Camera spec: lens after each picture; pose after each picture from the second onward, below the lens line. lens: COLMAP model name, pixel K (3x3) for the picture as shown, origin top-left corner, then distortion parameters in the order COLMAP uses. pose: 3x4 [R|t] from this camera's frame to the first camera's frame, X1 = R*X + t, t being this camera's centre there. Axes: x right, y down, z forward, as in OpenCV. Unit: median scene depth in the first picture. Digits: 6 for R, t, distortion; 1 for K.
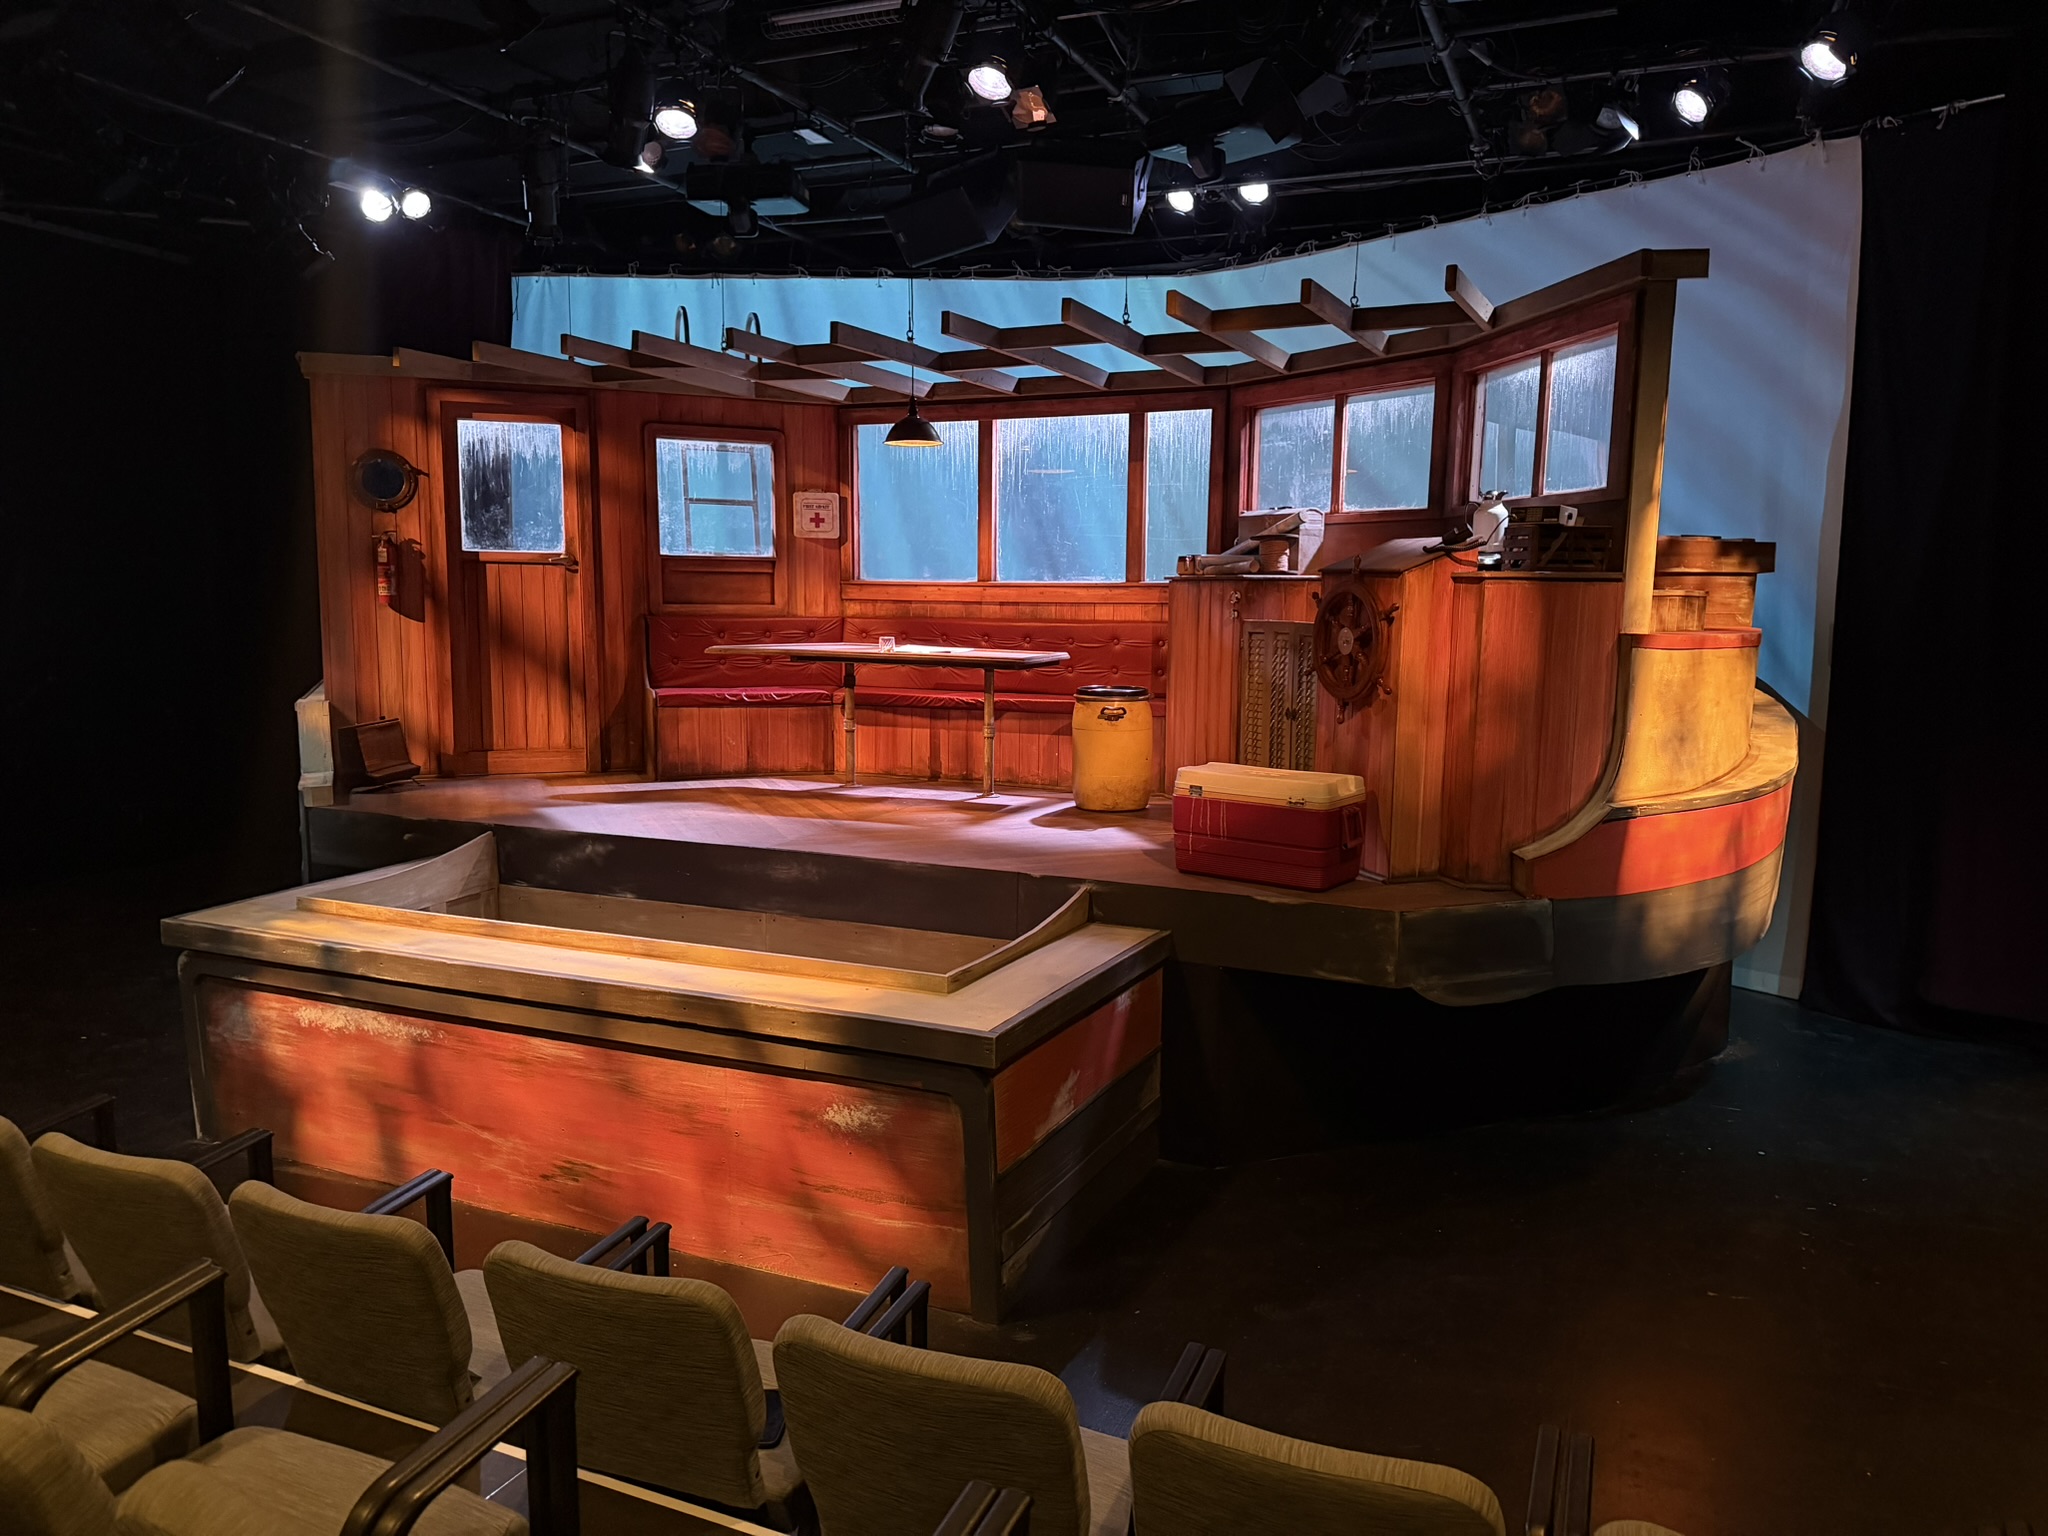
lens RADIAL K [[1455.5, 0, 1009.8], [0, 1455.5, 817.1], [0, 0, 1]] dist [0.019066, -0.023066]
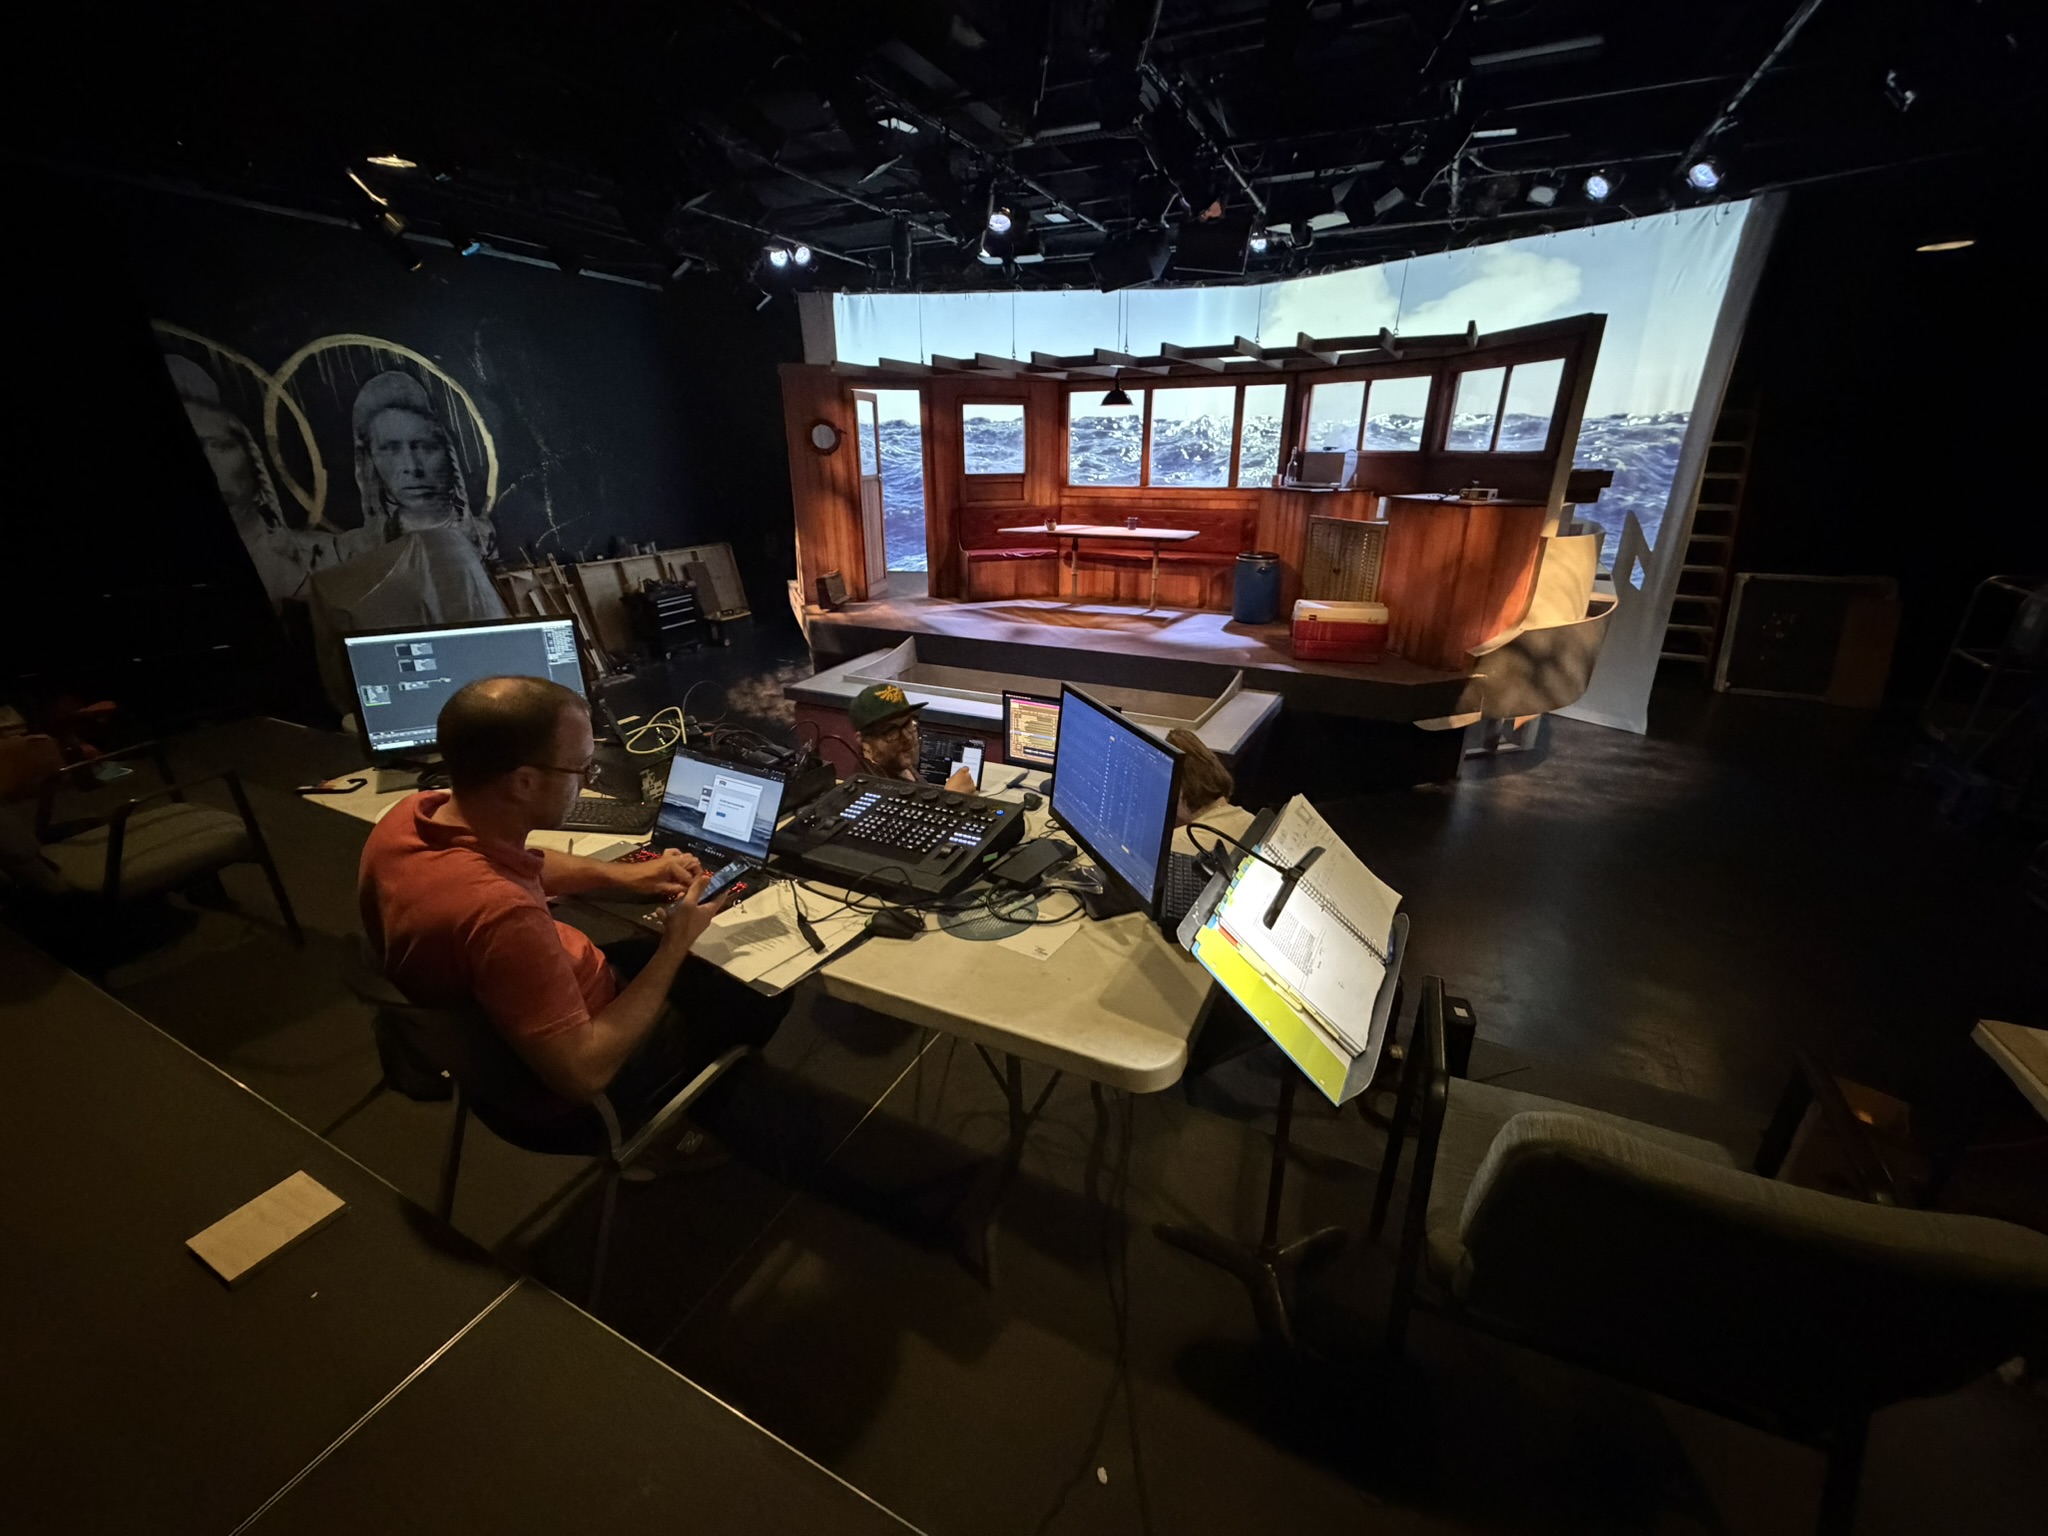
lens RADIAL K [[811.7, 0, 1019.0], [0, 811.7, 782.9], [0, 0, 1]] dist [-0.010727, 0.000812]
pose [[0.998482, 0.005182, -0.054826, -0.119585], [0.007471, 0.973613, 0.228083, -0.035846], [0.054561, -0.228146, 0.972097, -0.067960]]
